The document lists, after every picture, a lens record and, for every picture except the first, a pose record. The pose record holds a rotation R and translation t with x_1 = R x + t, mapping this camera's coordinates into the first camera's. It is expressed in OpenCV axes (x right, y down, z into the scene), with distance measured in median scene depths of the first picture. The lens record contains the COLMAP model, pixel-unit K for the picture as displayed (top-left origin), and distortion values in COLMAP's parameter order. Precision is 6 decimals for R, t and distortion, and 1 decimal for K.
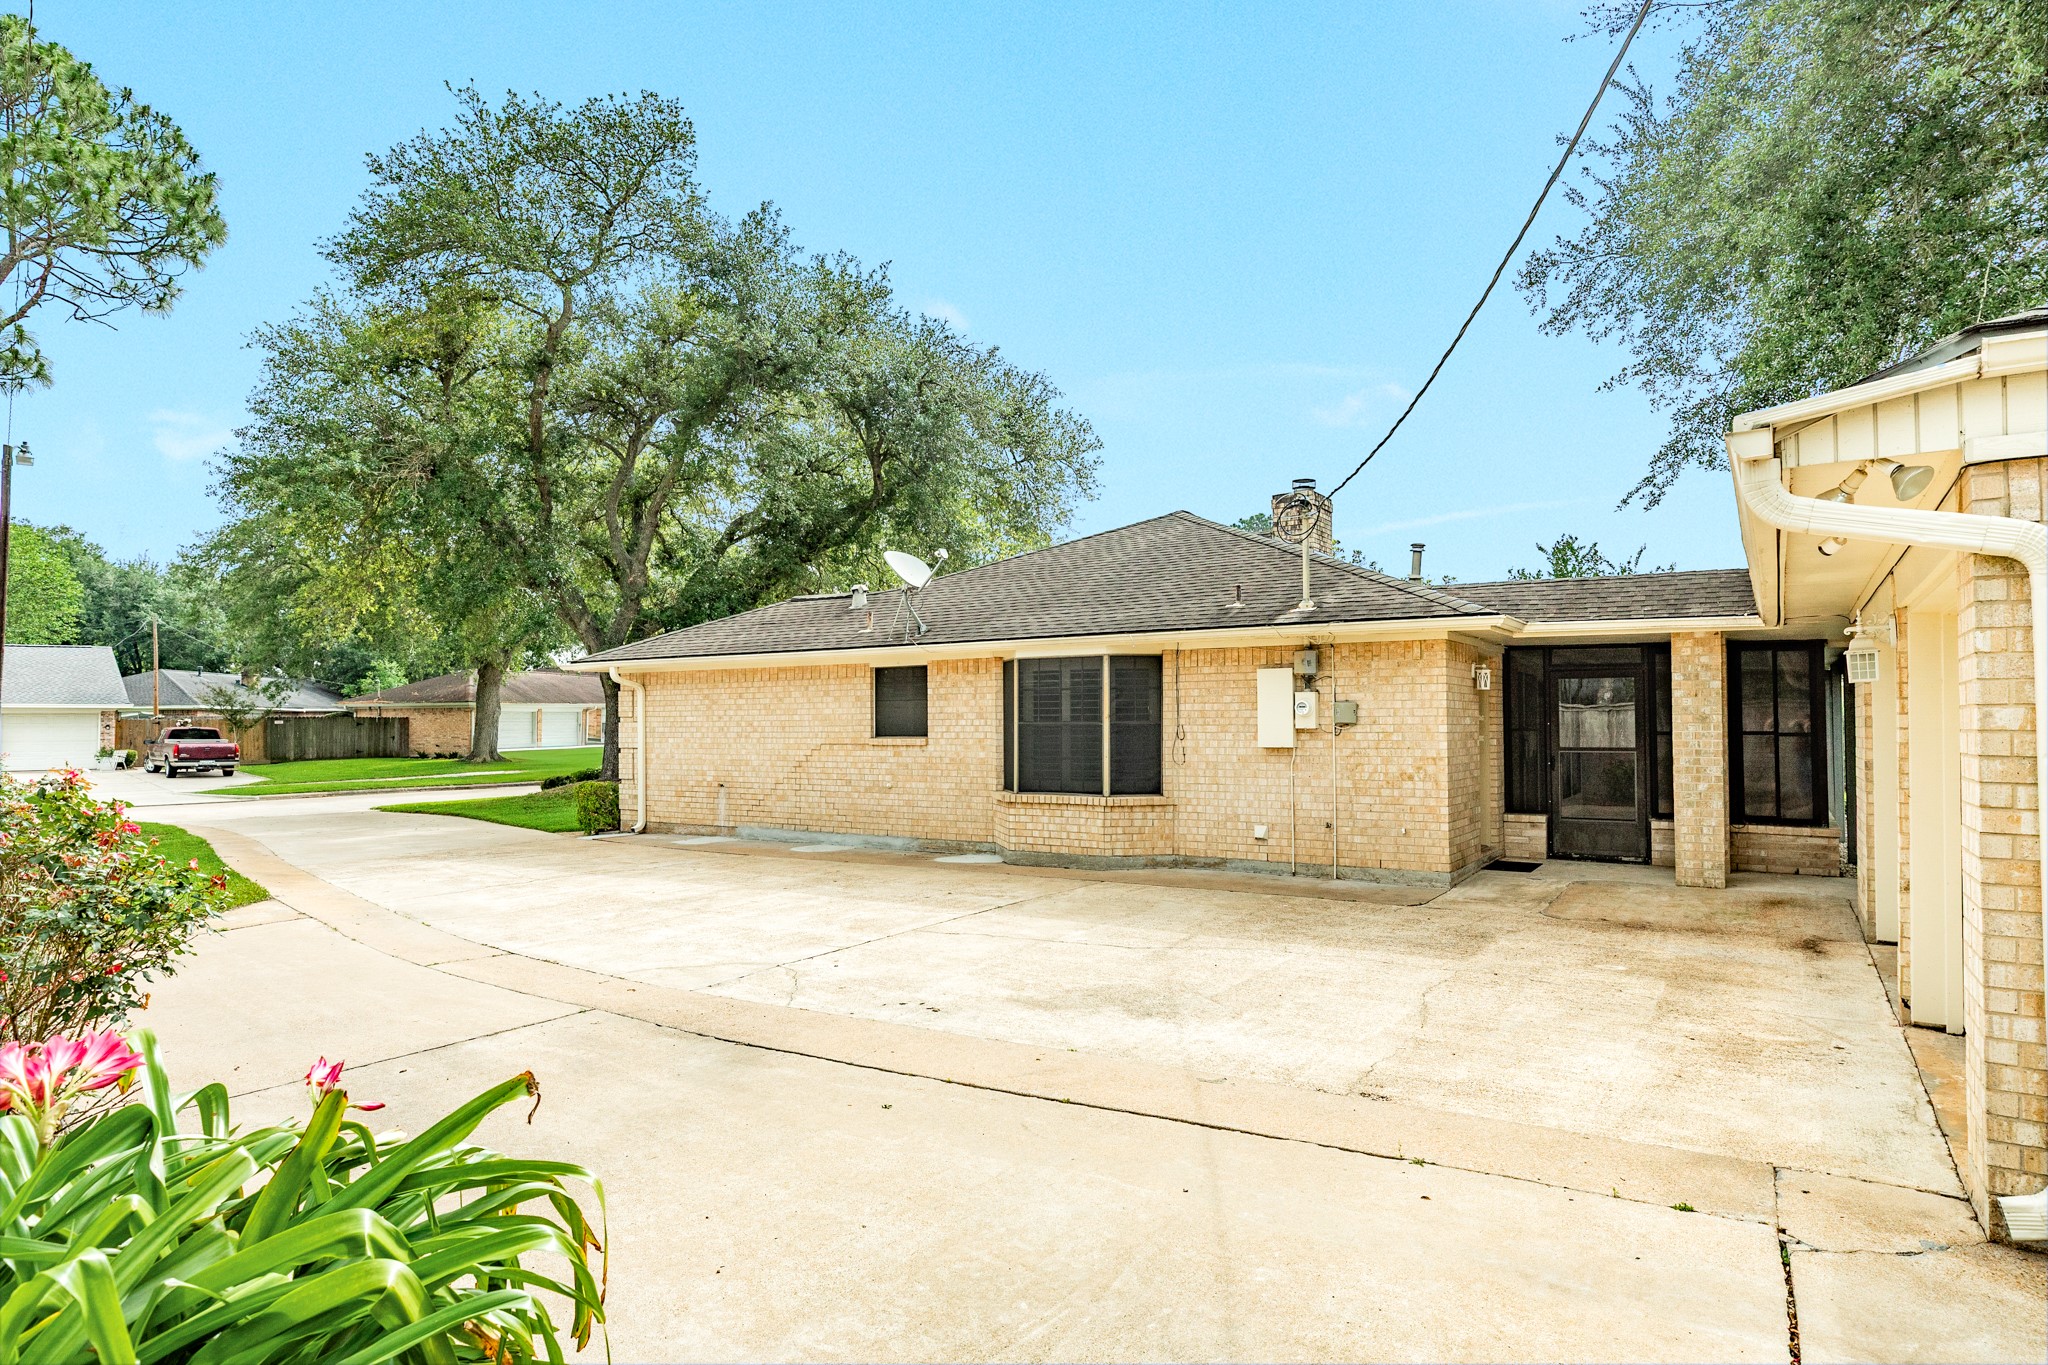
lens RADIAL K [[1157.5, 0, 1031.2], [0, 1157.5, 699.4], [0, 0, 1]] dist [0.008947, 0.000930]
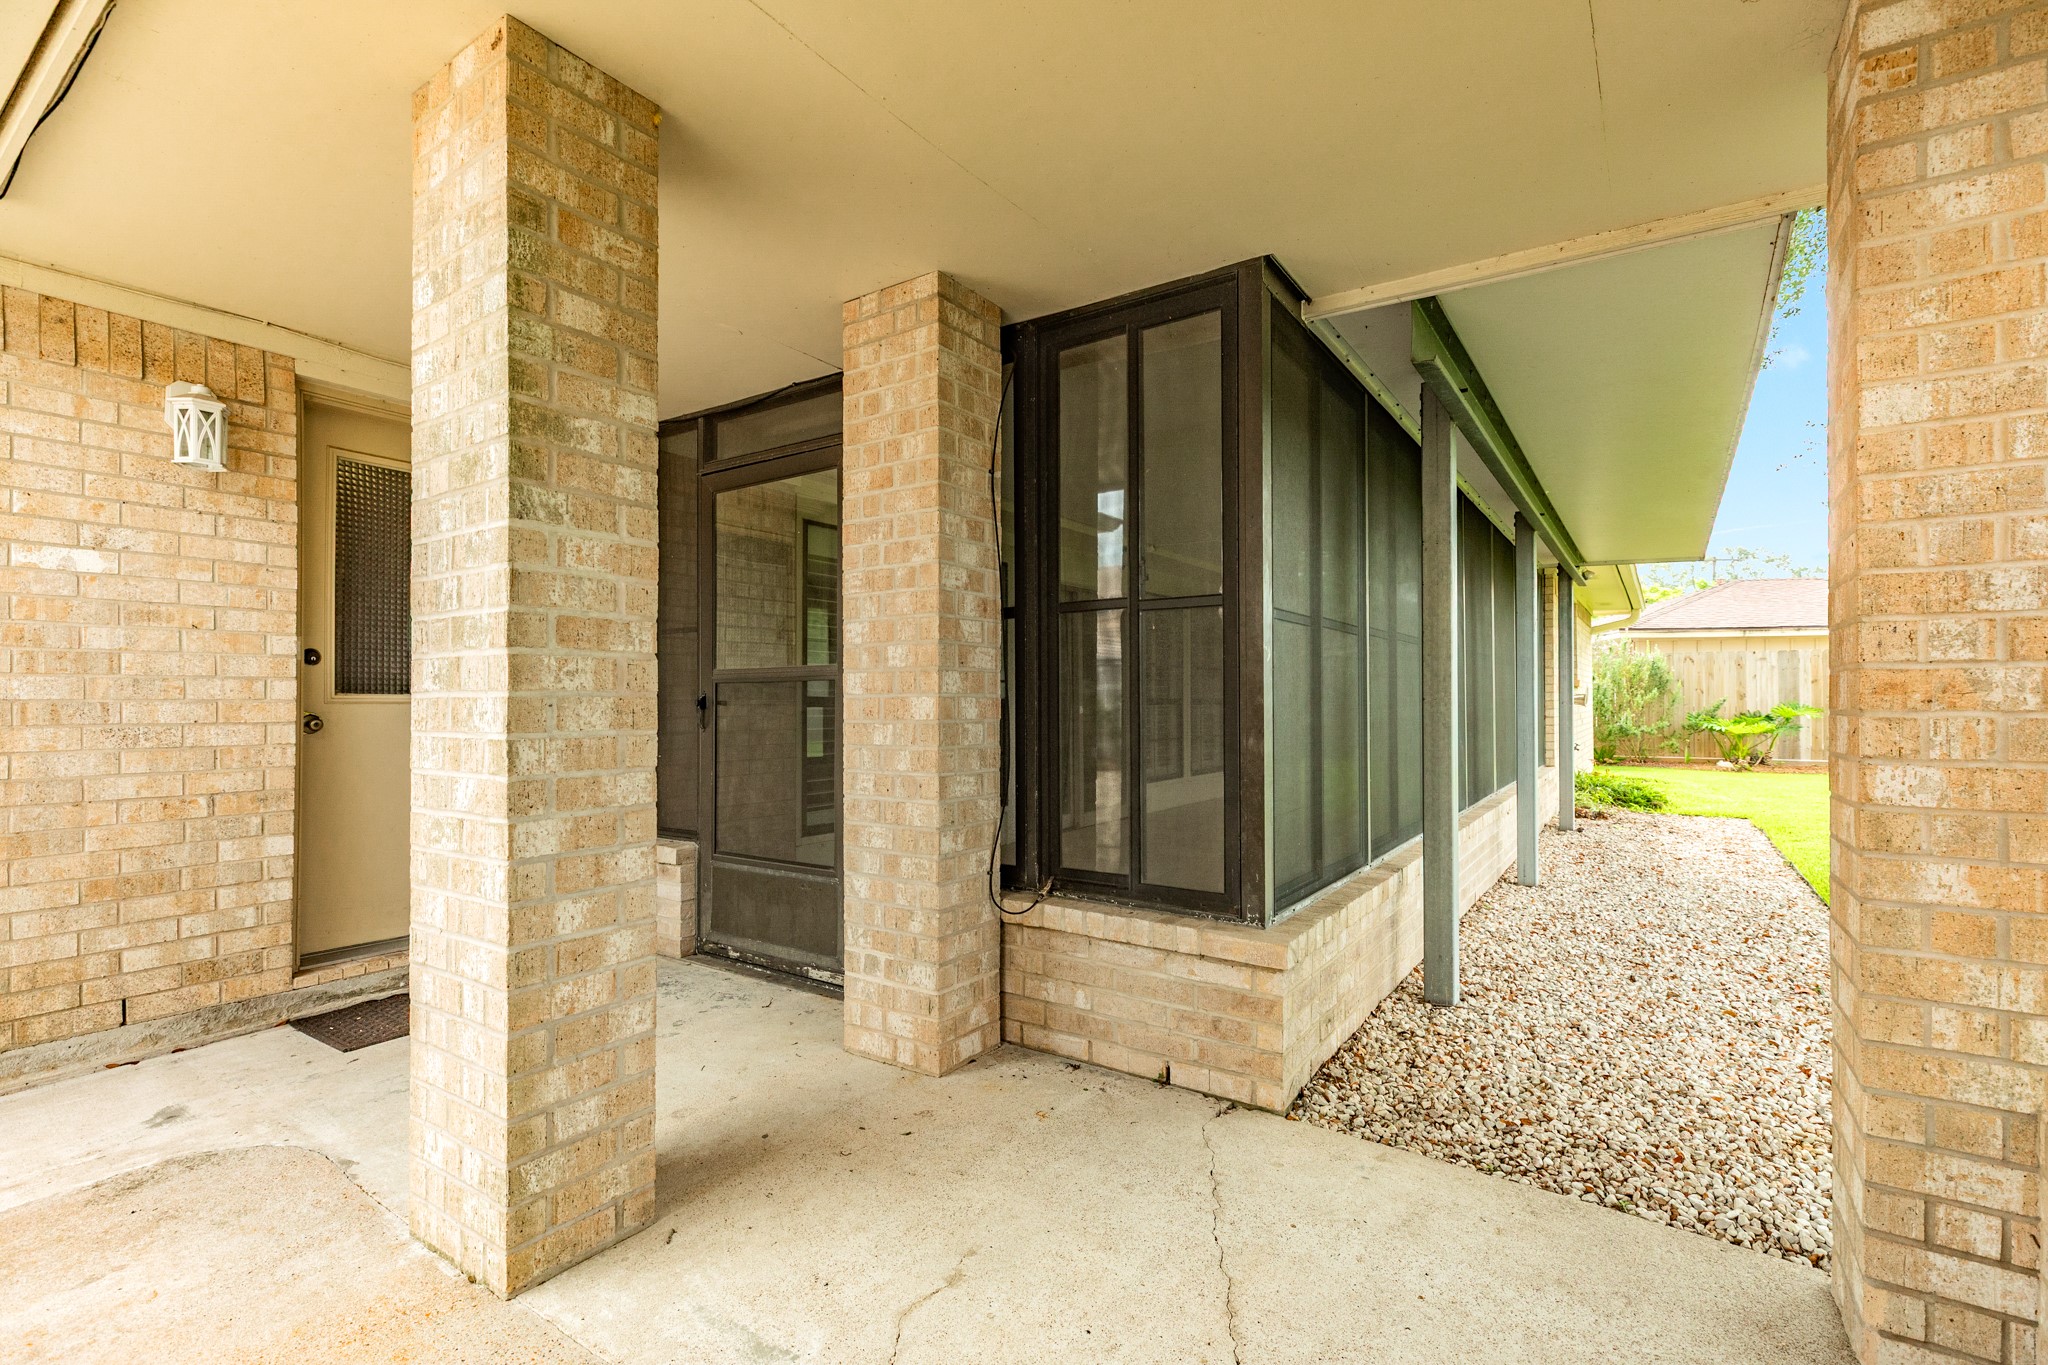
lens RADIAL K [[917.2, 0, 1027.3], [0, 917.2, 691.7], [0, 0, 1]] dist [-0.000077, 0.000063]
pose [[0.999392, 0.002322, -0.034779, 0.626440], [-0.002151, 0.999985, 0.004969, 0.051294], [0.034790, -0.004891, 0.999383, 0.764195]]
